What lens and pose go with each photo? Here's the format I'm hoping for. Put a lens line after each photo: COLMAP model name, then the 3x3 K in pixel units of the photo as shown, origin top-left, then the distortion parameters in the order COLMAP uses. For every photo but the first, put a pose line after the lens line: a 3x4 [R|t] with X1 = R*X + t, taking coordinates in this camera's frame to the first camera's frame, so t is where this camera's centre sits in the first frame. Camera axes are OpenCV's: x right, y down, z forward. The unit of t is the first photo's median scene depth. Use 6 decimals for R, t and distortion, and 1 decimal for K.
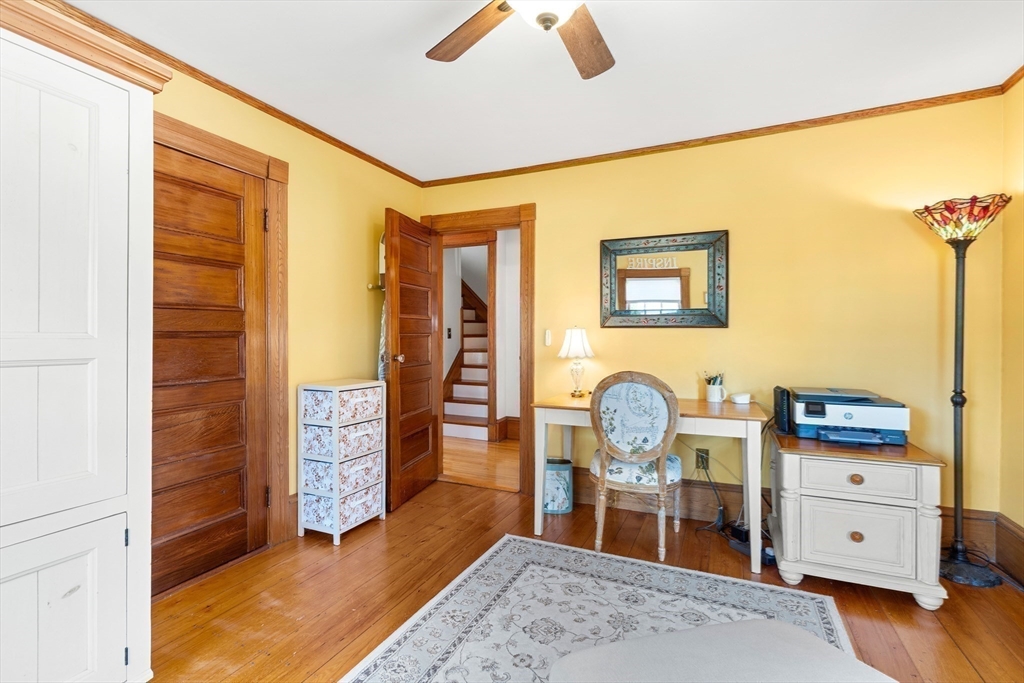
lens RADIAL K [[470.9, 0, 508.9], [0, 470.9, 334.8], [0, 0, 1]] dist [-0.002295, -0.000128]
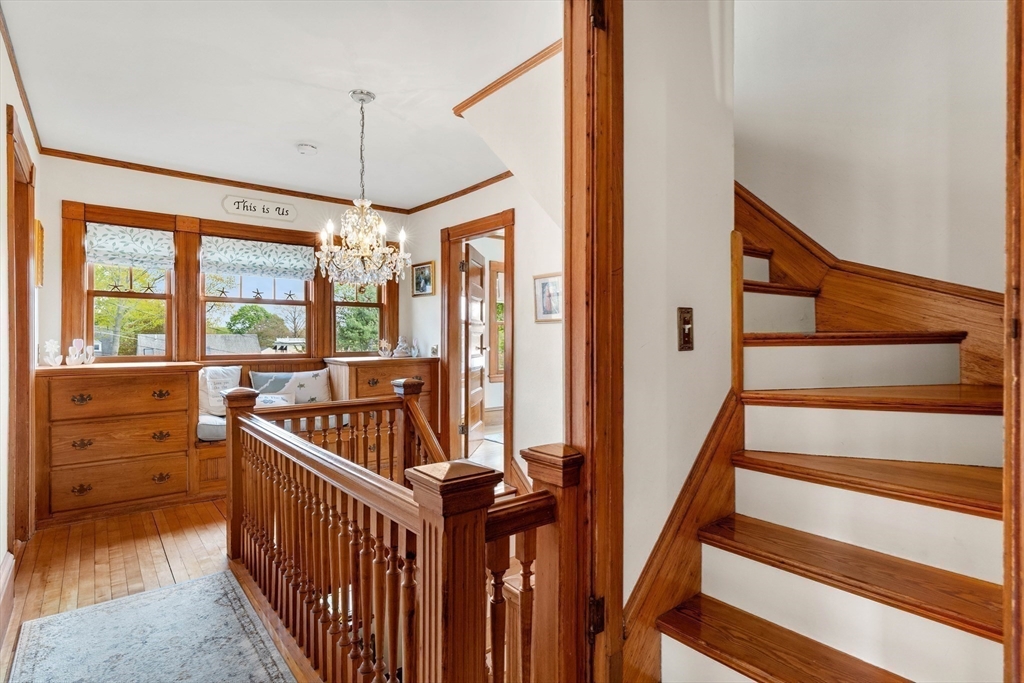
lens RADIAL K [[525.7, 0, 513.8], [0, 525.7, 342.0], [0, 0, 1]] dist [0.001416, 0.000064]
pose [[0.885110, -0.003610, -0.465367, -0.074199], [0.003628, 0.999993, -0.000856, 0.003151], [0.465367, -0.000931, 0.885117, 0.685982]]
